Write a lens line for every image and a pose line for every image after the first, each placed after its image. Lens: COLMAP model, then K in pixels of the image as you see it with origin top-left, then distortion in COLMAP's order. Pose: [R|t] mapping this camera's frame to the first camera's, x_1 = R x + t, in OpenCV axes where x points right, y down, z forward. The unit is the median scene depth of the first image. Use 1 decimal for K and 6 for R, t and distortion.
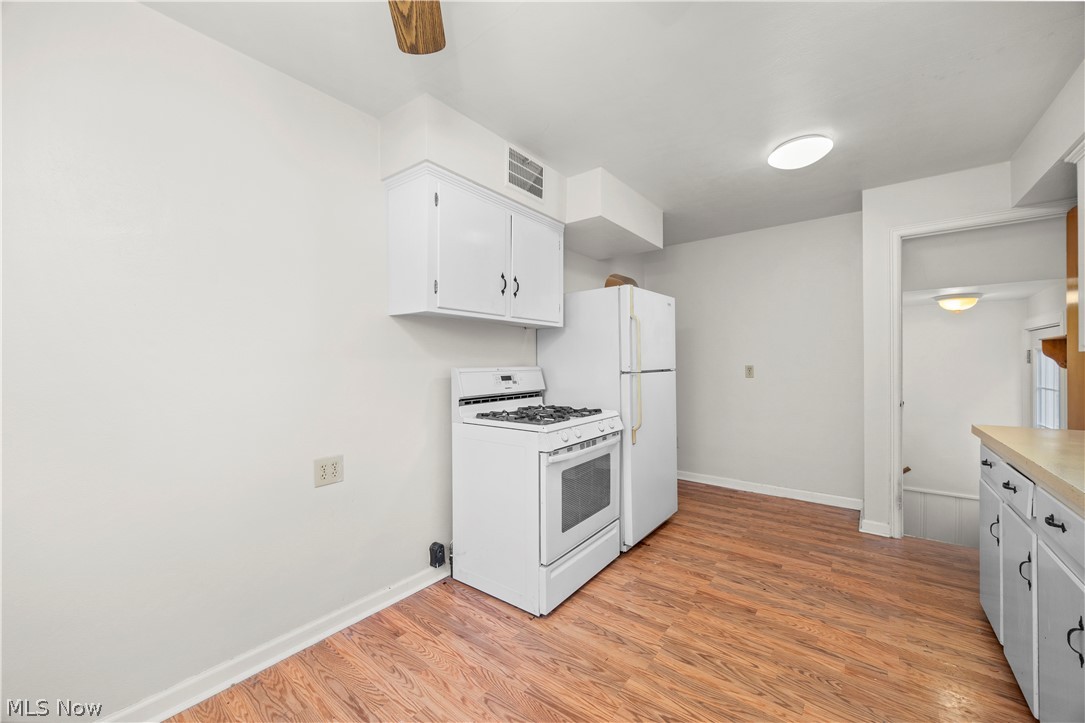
lens RADIAL K [[423.3, 0, 534.2], [0, 423.3, 362.0], [0, 0, 1]] dist [-0.001197, -0.000503]
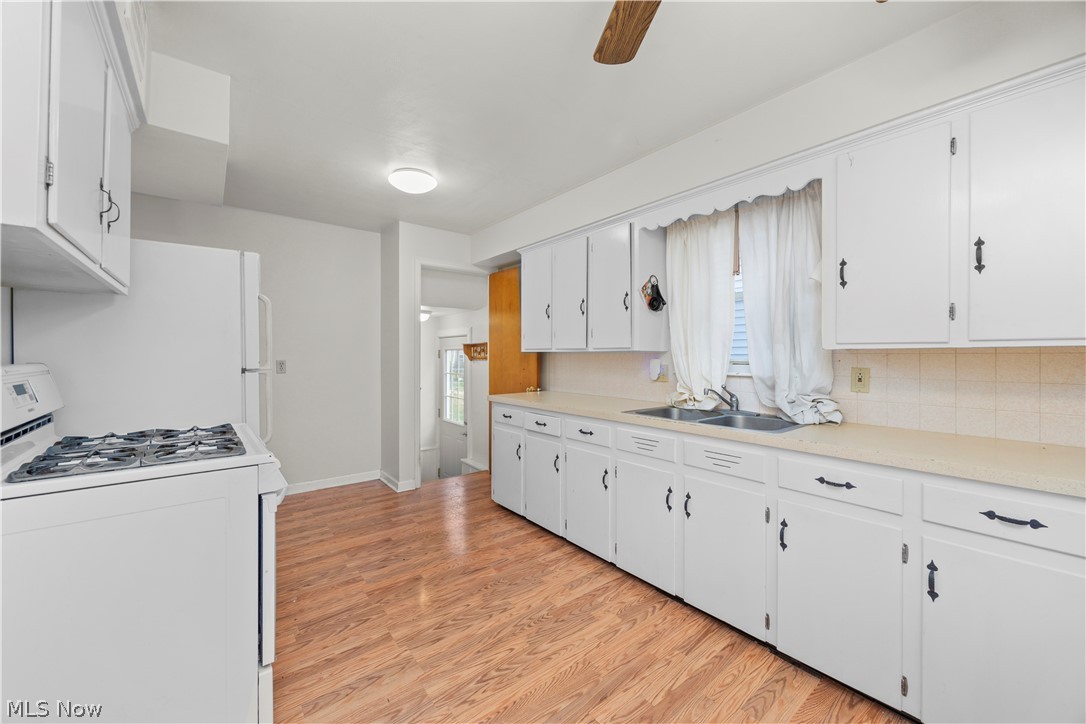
lens RADIAL K [[423.7, 0, 552.8], [0, 423.7, 356.7], [0, 0, 1]] dist [-0.001197, -0.000503]
pose [[0.200650, 0.002674, 0.979659, -0.473182], [-0.000882, 0.999996, -0.002548, 0.002897], [-0.979663, -0.000353, 0.200651, 0.387231]]
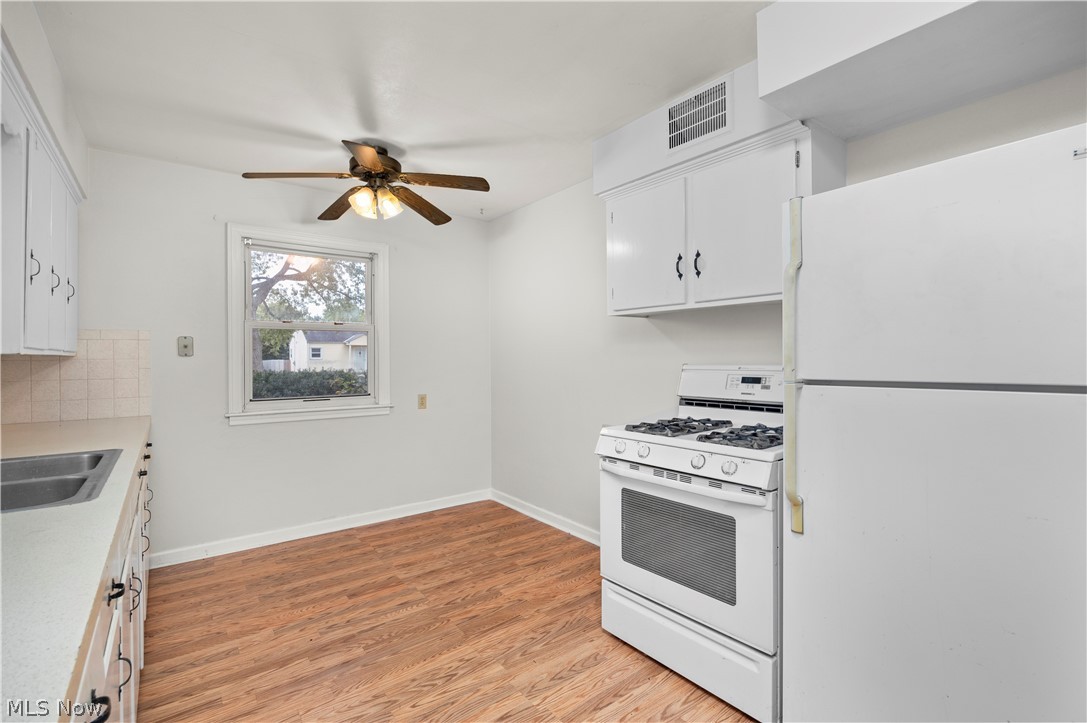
lens RADIAL K [[483.9, 0, 545.2], [0, 483.9, 359.7], [0, 0, 1]] dist [-0.014272, 0.000958]
pose [[-0.233032, 0.008300, -0.972434, 0.969252], [0.001594, 0.999965, 0.008153, -0.005160], [0.972468, 0.000350, -0.233037, 0.998086]]
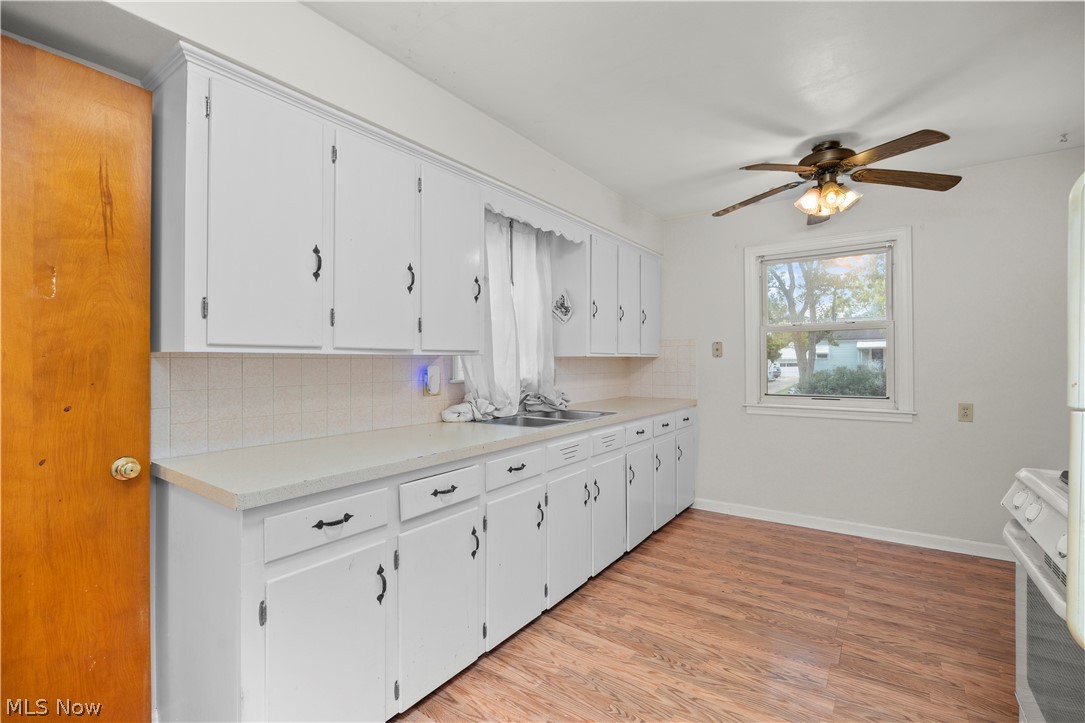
lens RADIAL K [[483.0, 0, 539.4], [0, 483.0, 360.2], [0, 0, 1]] dist [-0.014272, 0.000958]
pose [[-0.998556, 0.010316, -0.052716, 0.655060], [0.010158, 0.999943, 0.003275, -0.005851], [0.052747, 0.002735, -0.998604, 1.447454]]
